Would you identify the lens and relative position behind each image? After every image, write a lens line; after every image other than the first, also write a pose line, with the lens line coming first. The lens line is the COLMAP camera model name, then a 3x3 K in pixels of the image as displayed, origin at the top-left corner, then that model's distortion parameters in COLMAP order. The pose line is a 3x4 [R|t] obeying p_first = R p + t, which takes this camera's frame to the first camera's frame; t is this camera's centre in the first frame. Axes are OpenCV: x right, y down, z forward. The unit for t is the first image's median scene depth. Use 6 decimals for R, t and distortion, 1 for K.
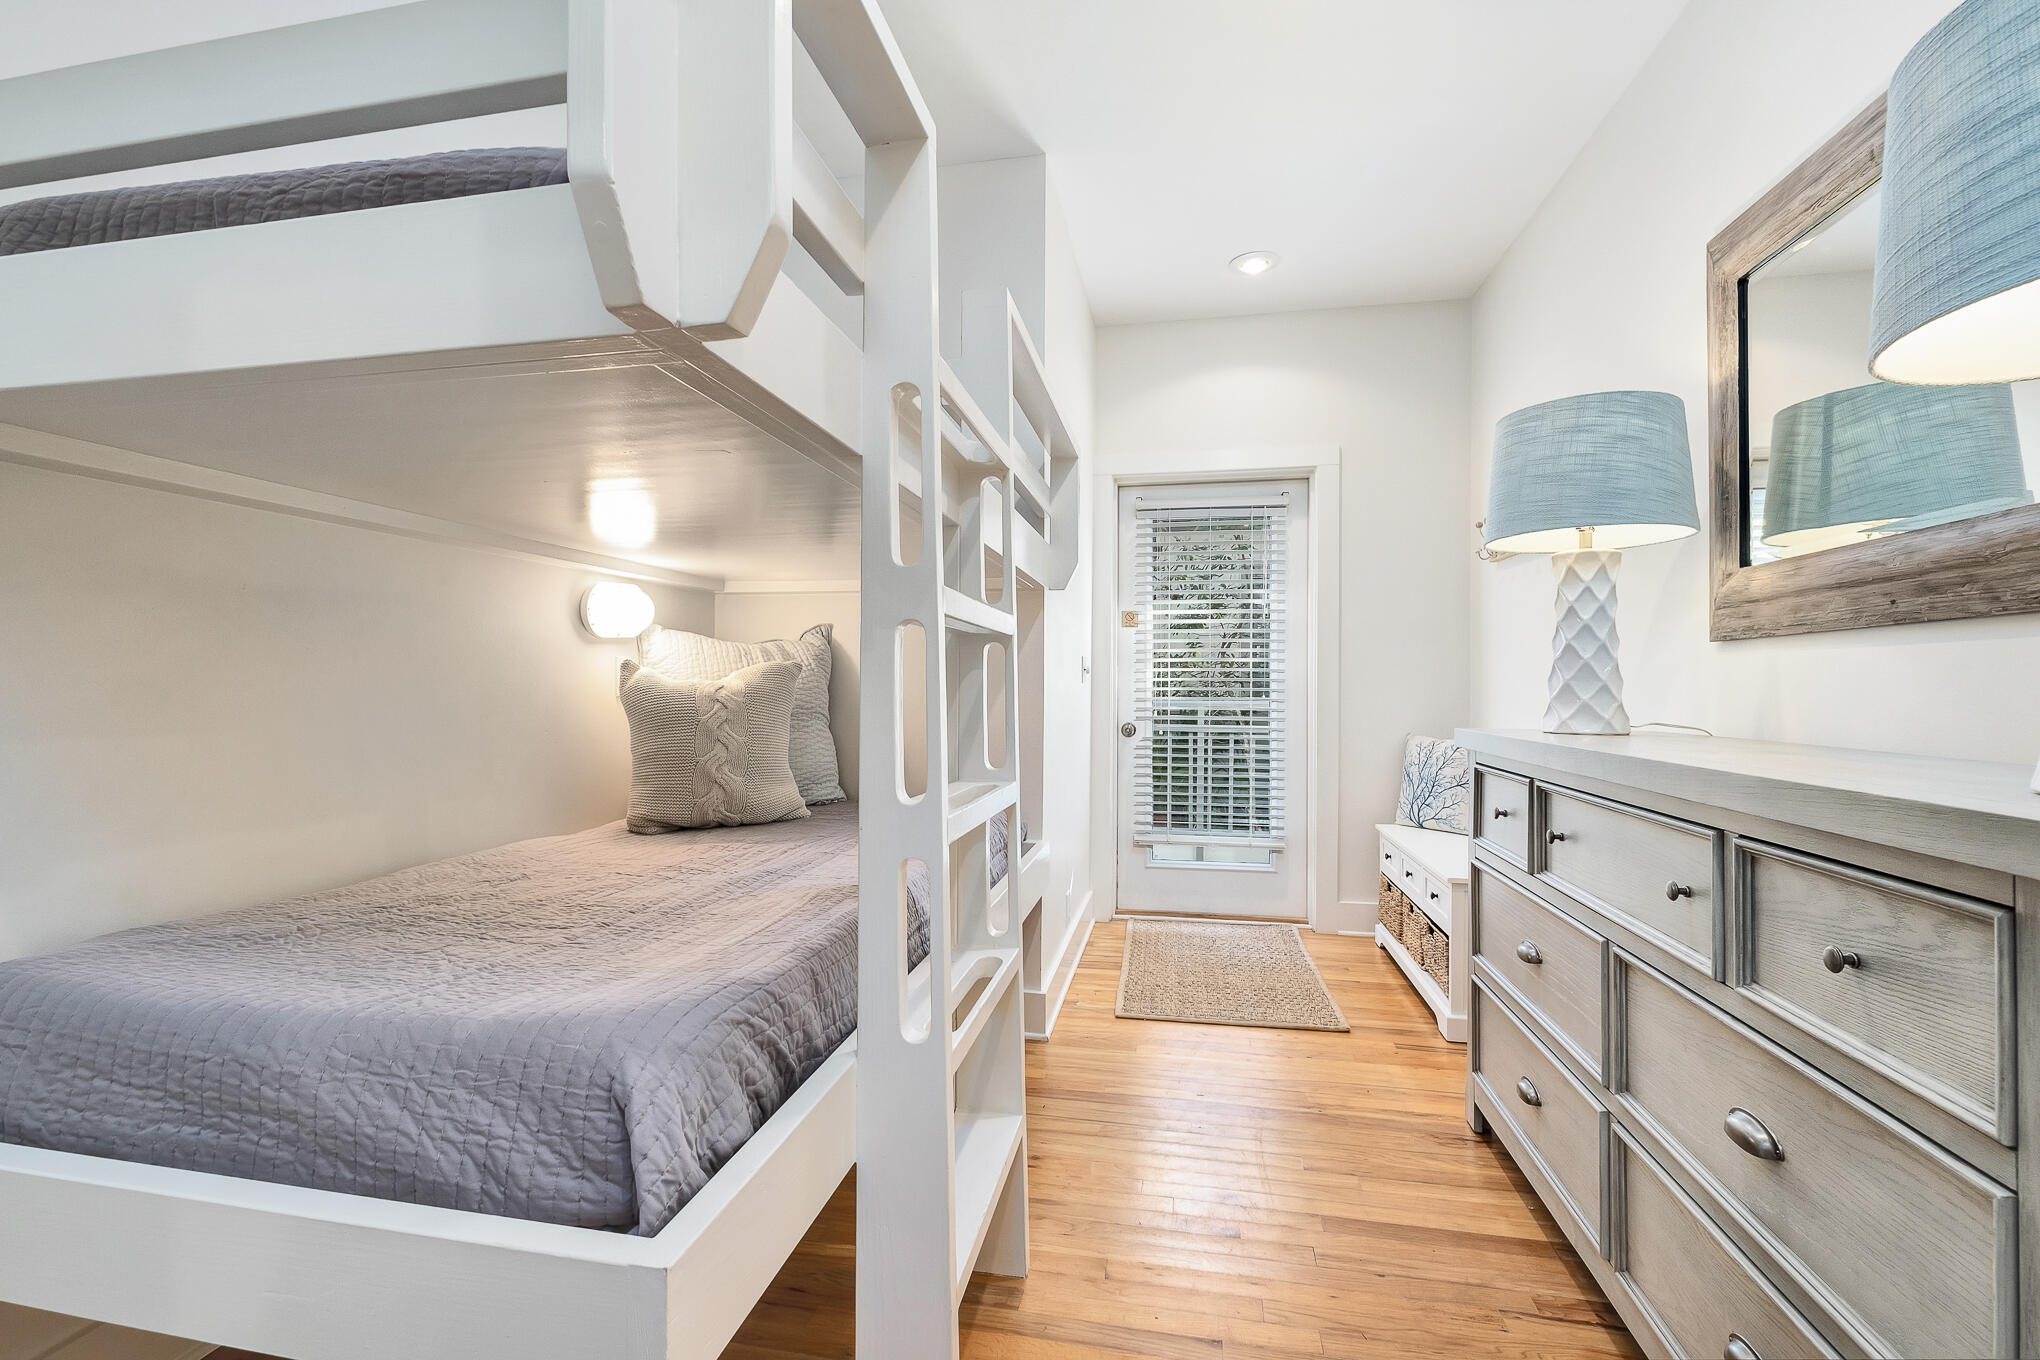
lens RADIAL K [[901.2, 0, 1009.5], [0, 901.2, 684.5], [0, 0, 1]] dist [-0.002170, -0.000960]
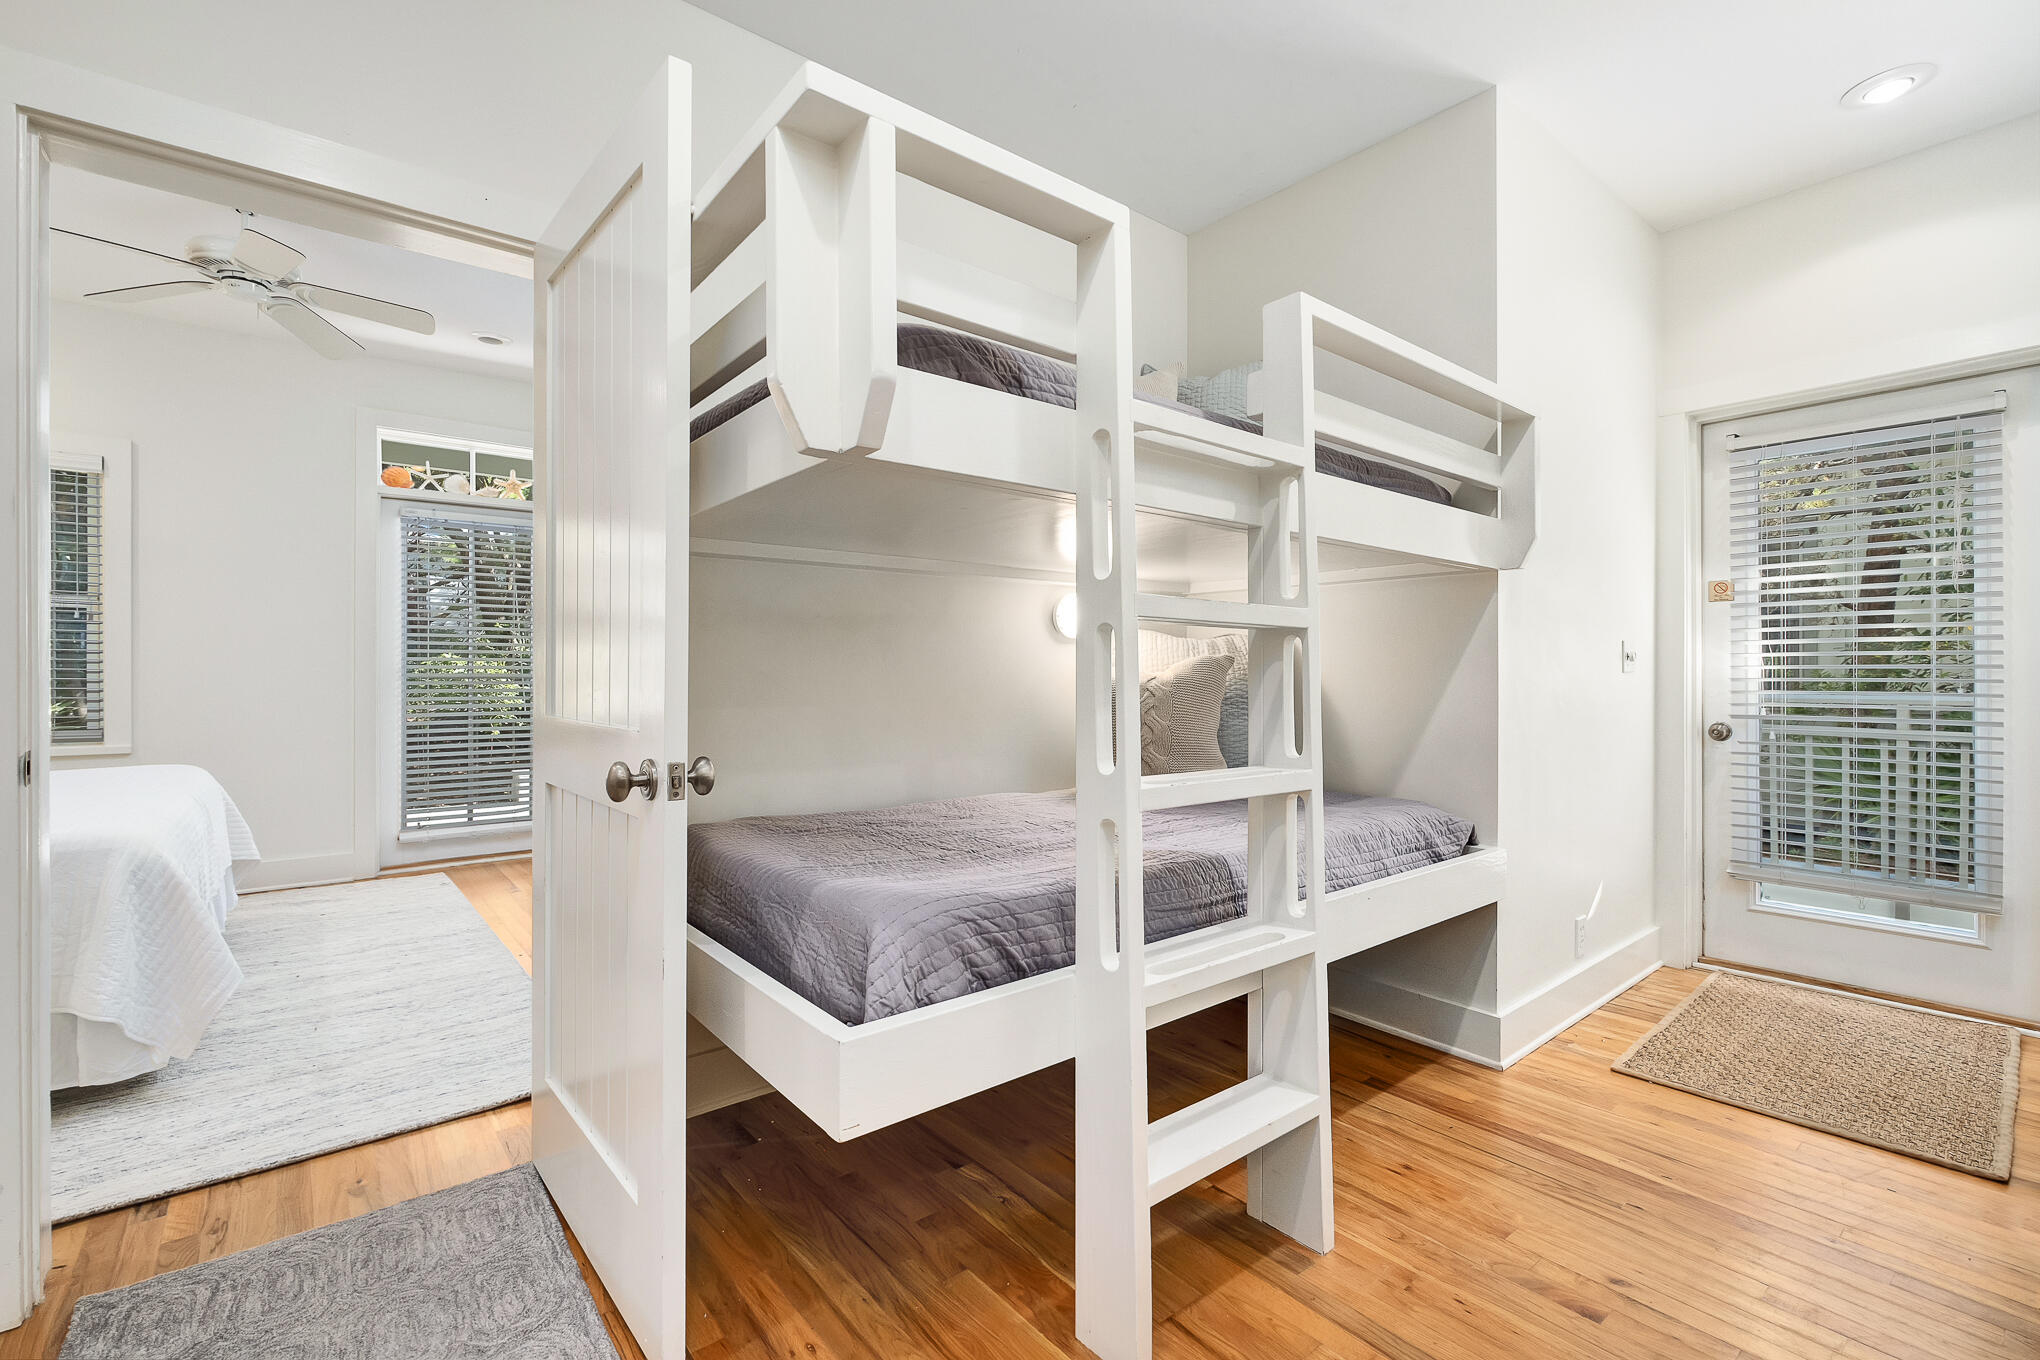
lens RADIAL K [[901.2, 0, 1001.0], [0, 901.2, 680.0], [0, 0, 1]] dist [-0.002170, -0.000960]
pose [[0.761149, 0.000456, -0.648577, 0.183621], [0.002918, 0.999987, 0.004127, 0.000040], [0.648570, -0.005034, 0.761138, -0.006004]]
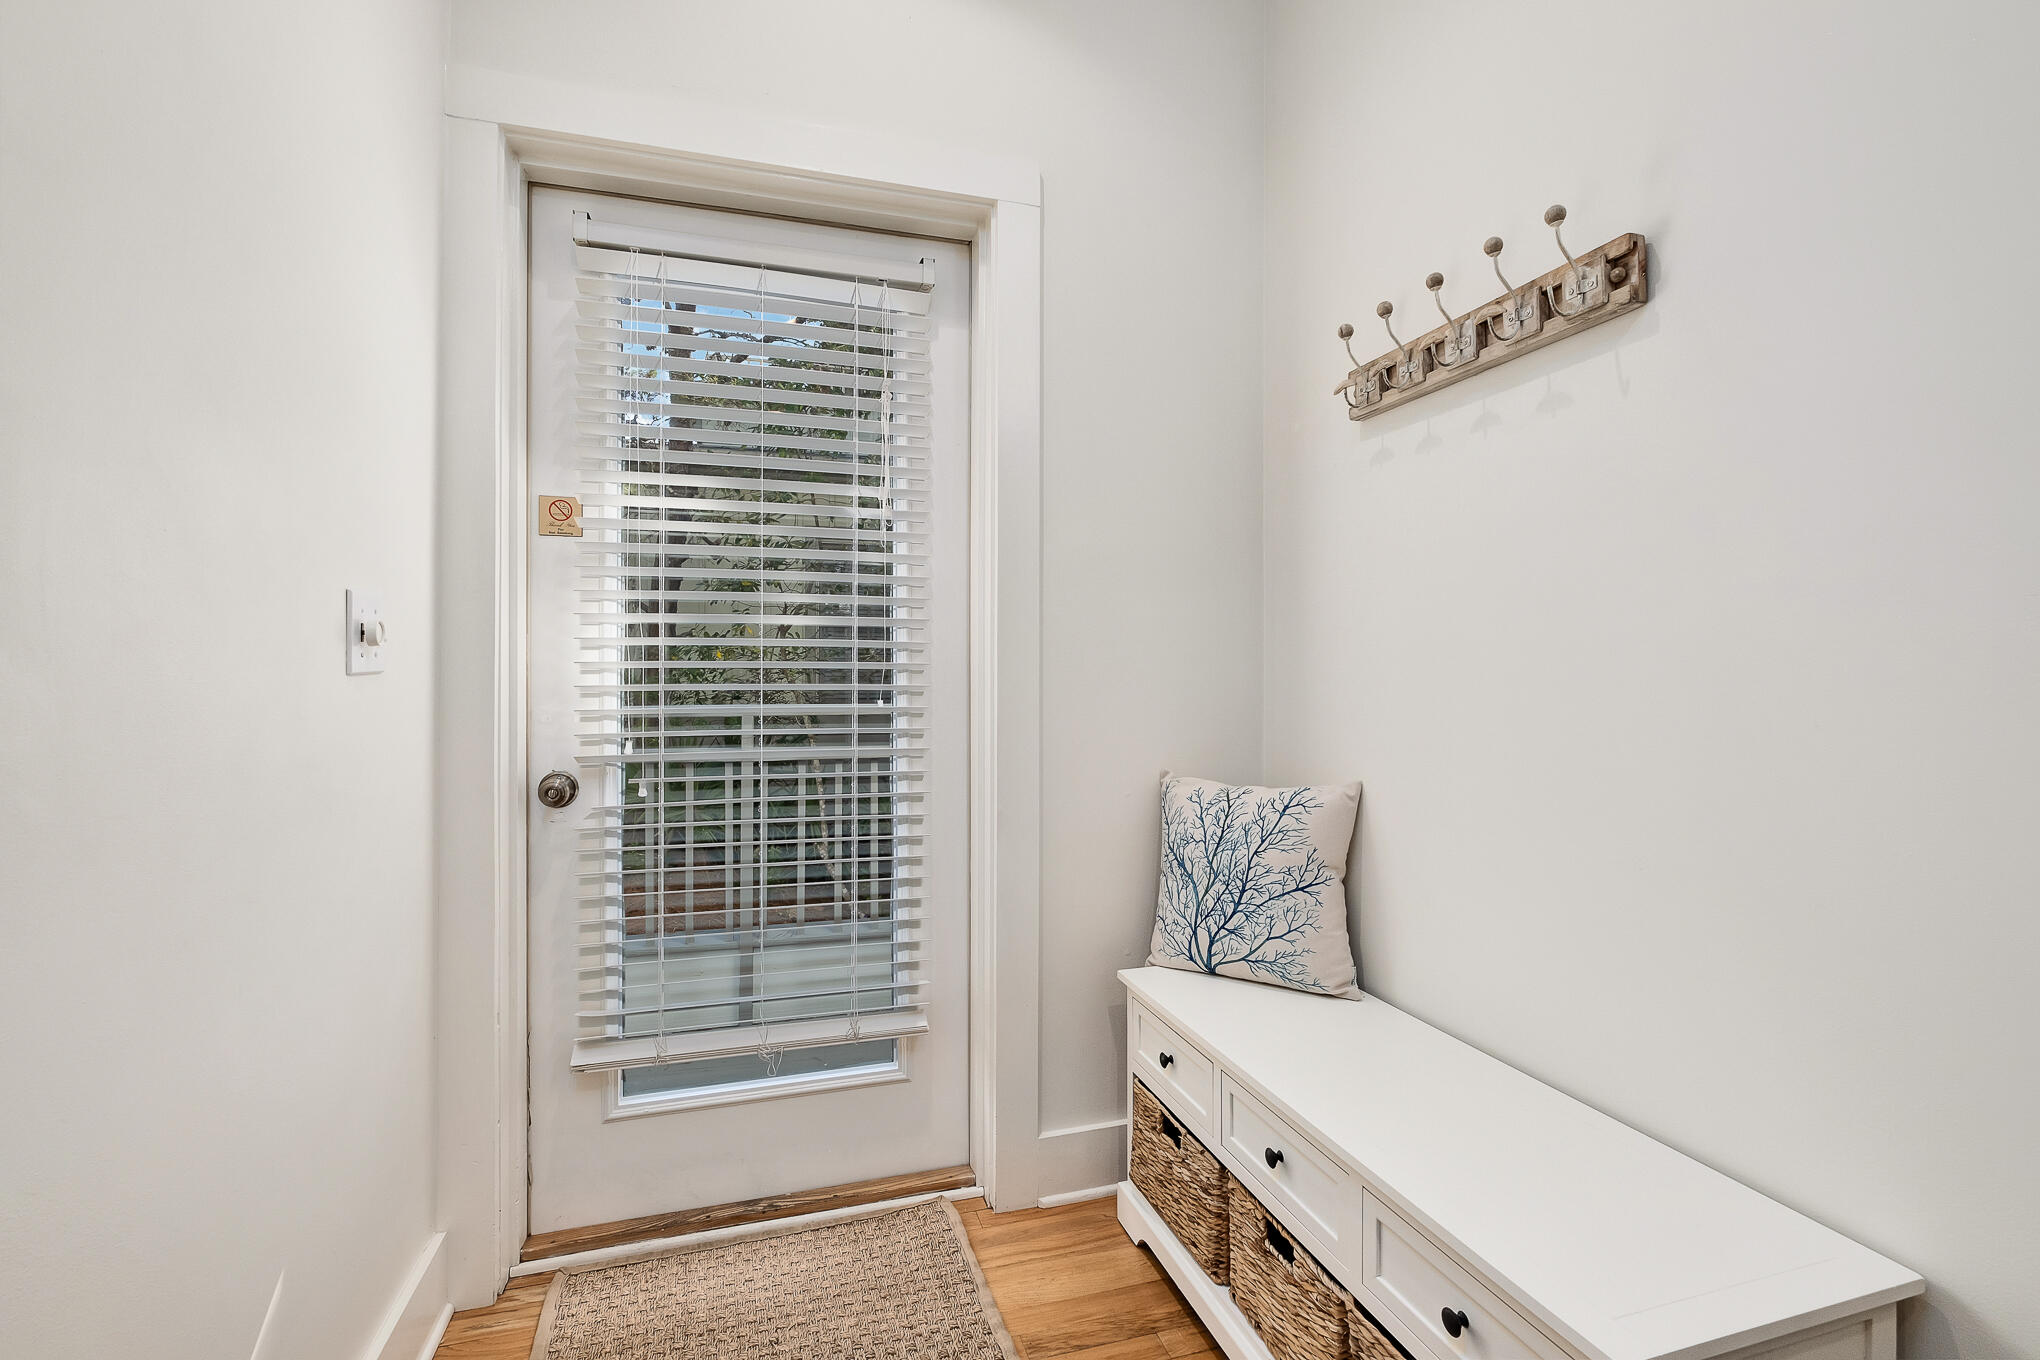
lens RADIAL K [[901.2, 0, 1013.0], [0, 901.2, 660.7], [0, 0, 1]] dist [-0.002170, -0.000960]
pose [[0.882682, 0.001639, 0.469968, 0.137231], [0.005048, 0.999903, -0.012969, -0.001762], [-0.469944, 0.013820, 0.882588, 0.614950]]
